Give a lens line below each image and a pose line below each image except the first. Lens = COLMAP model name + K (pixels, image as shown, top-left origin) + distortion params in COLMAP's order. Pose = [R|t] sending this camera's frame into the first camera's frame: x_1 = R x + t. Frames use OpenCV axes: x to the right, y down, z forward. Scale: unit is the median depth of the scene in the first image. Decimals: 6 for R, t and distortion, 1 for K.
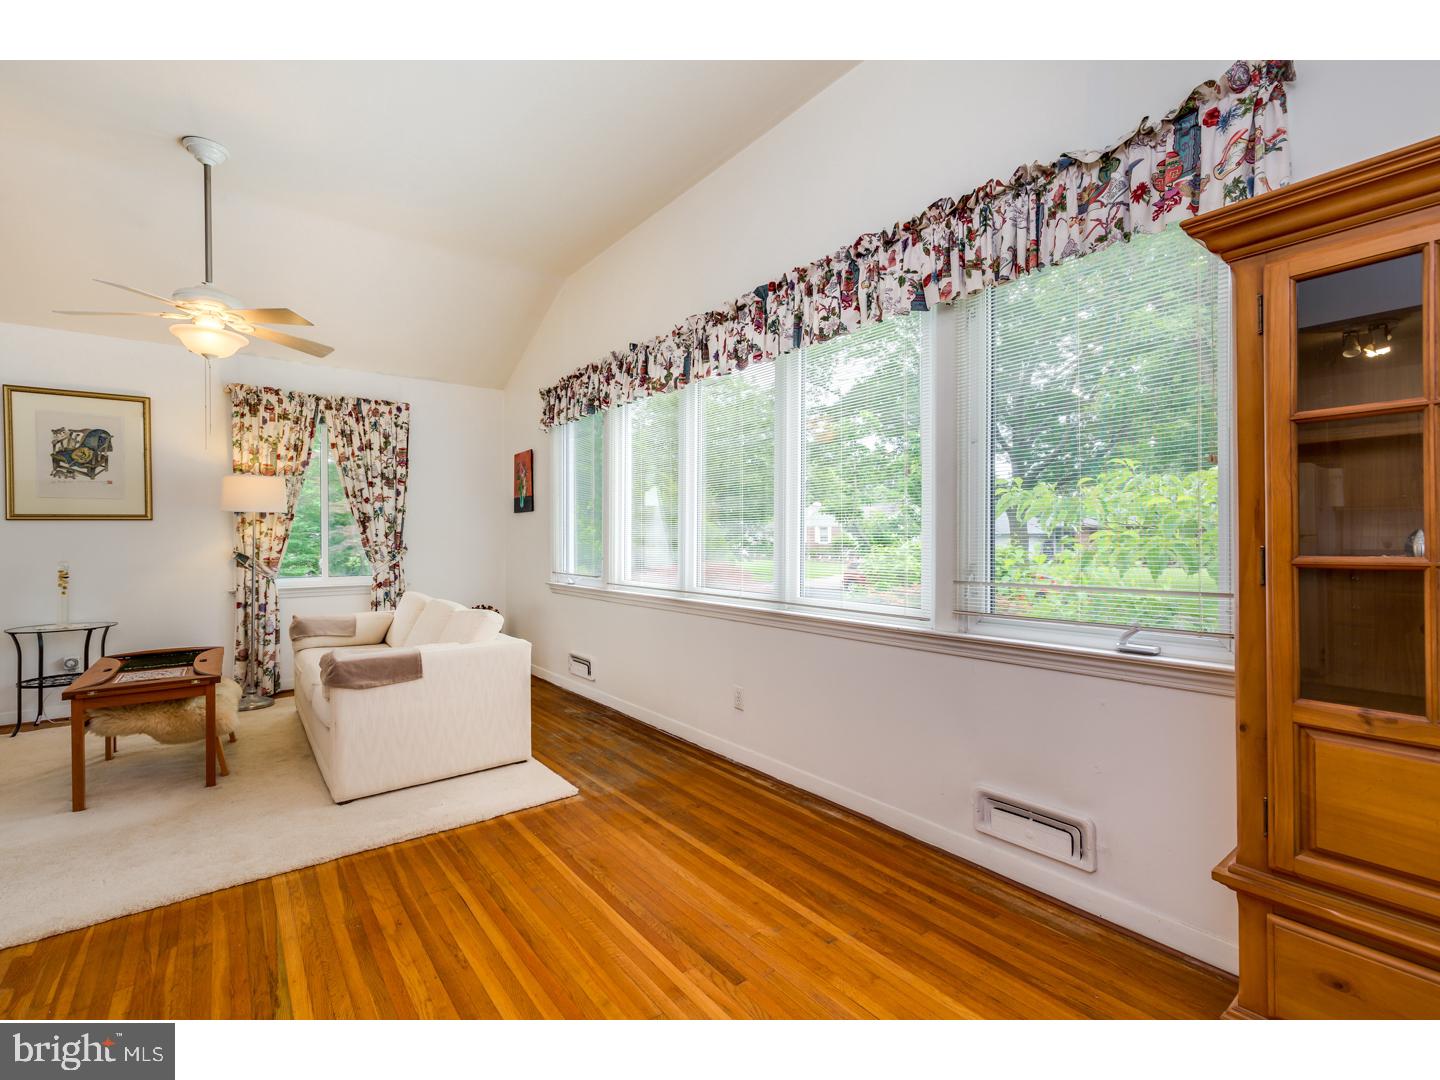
lens RADIAL K [[642.8, 0, 724.6], [0, 642.8, 537.0], [0, 0, 1]] dist [0.003048, -0.000254]
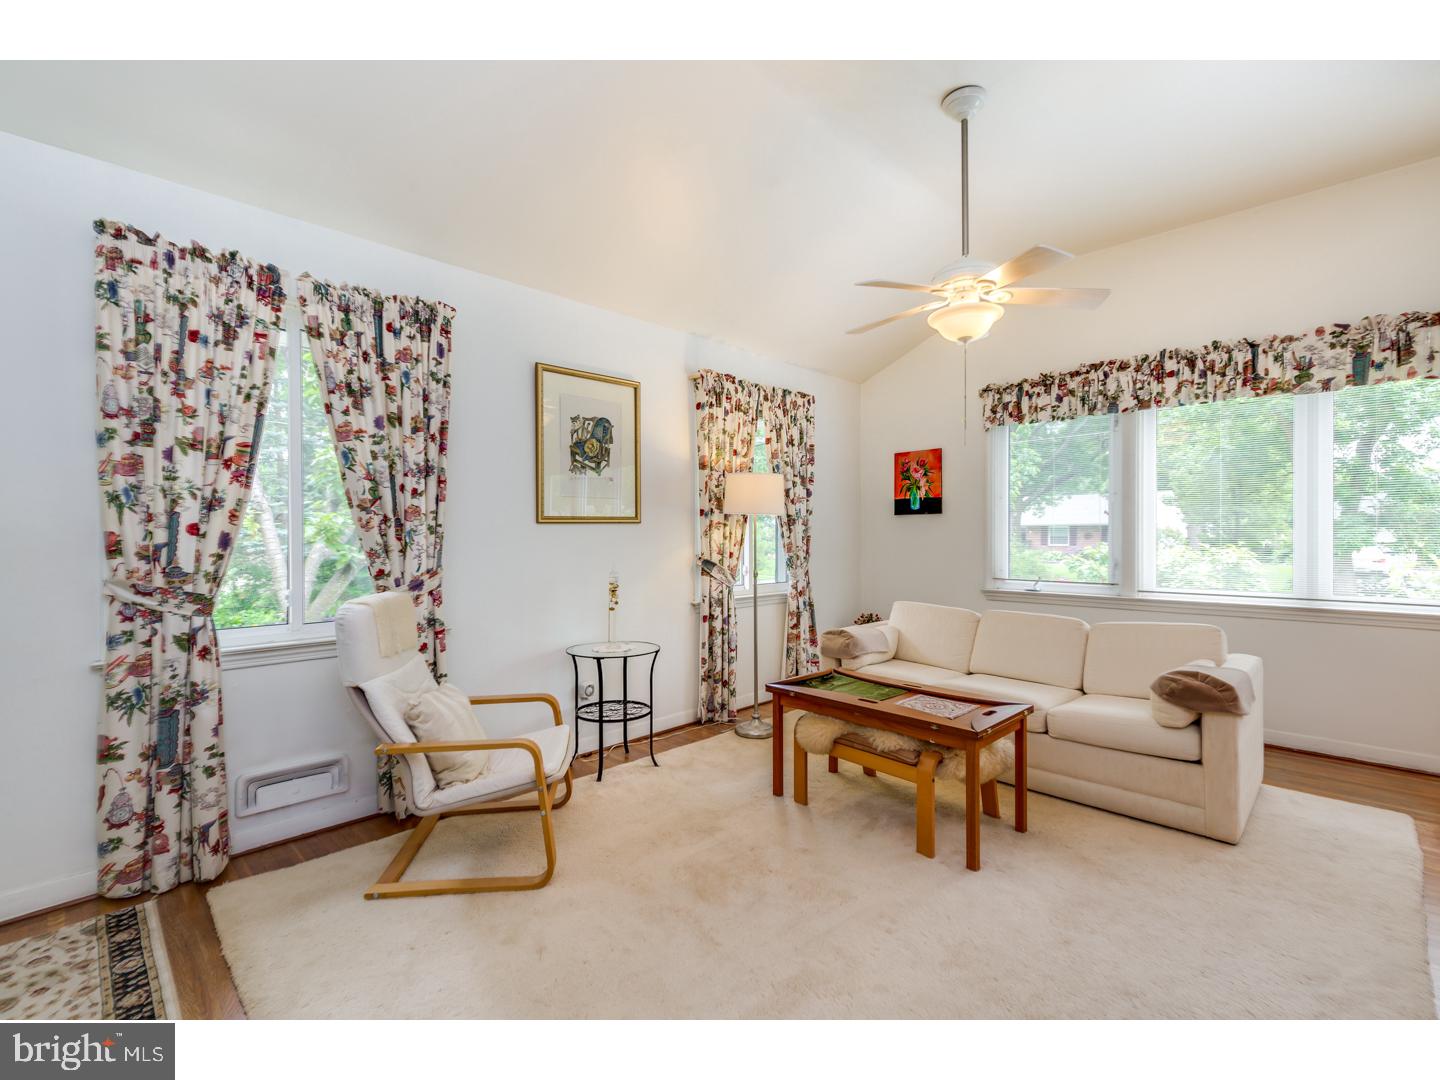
lens RADIAL K [[642.8, 0, 724.6], [0, 642.8, 537.0], [0, 0, 1]] dist [0.003048, -0.000254]
pose [[0.992412, 0.000712, 0.122952, -0.897915], [-0.001087, 0.999995, 0.002983, -0.010359], [-0.122949, -0.003094, 0.992408, 0.124646]]
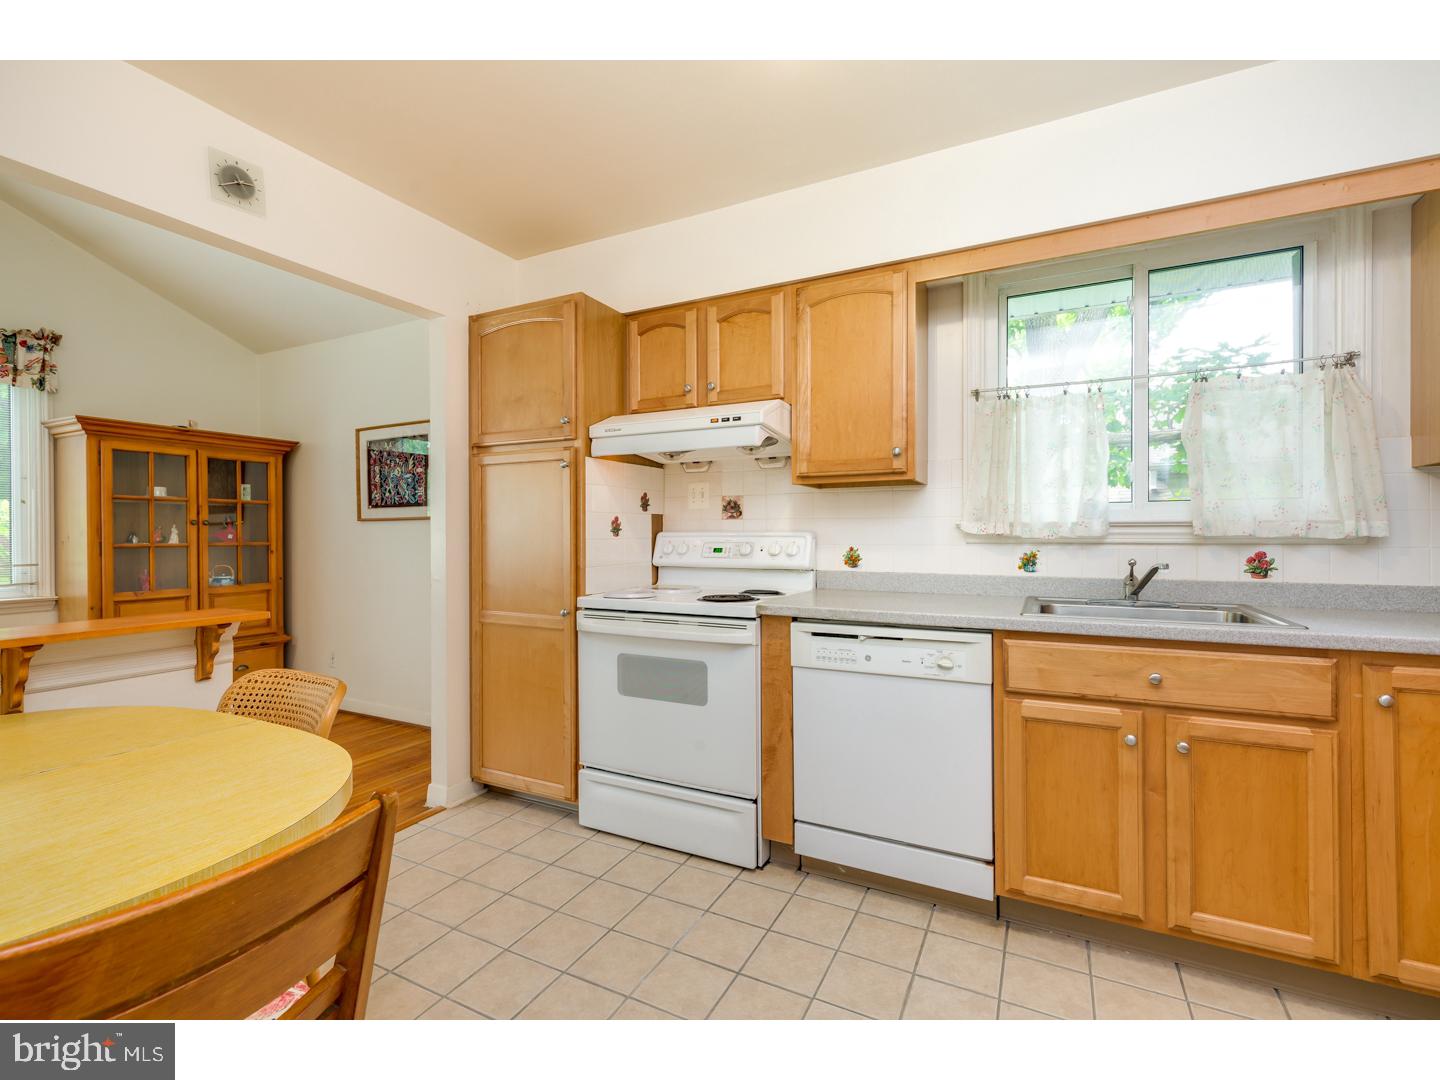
lens RADIAL K [[642.8, 0, 724.6], [0, 642.8, 537.0], [0, 0, 1]] dist [0.003048, -0.000254]
pose [[-0.421686, 0.002783, 0.906738, -0.831240], [0.003889, 0.999992, -0.001260, 0.003570], [-0.906734, 0.002995, -0.421693, -0.081878]]
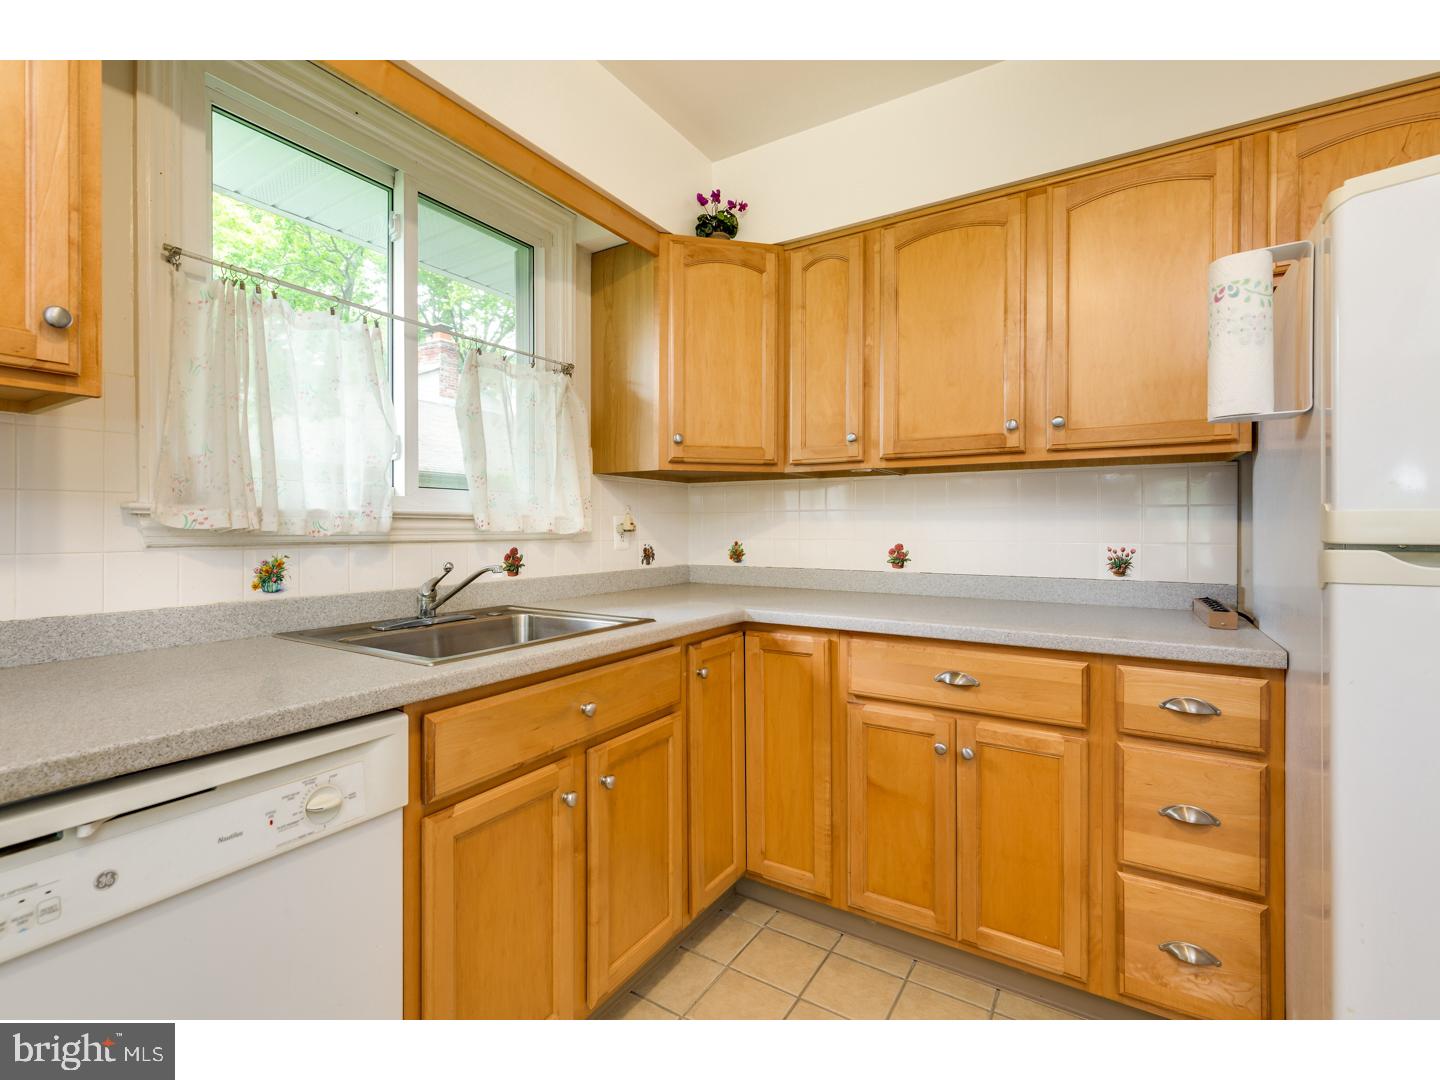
lens RADIAL K [[649.1, 0, 715.8], [0, 649.1, 529.4], [0, 0, 1]] dist [0.000618, -0.000181]
pose [[-0.942100, 0.004488, -0.335303, -0.514264], [0.003711, 0.999989, 0.002959, 0.001293], [0.335313, 0.001543, -0.942106, -0.172028]]
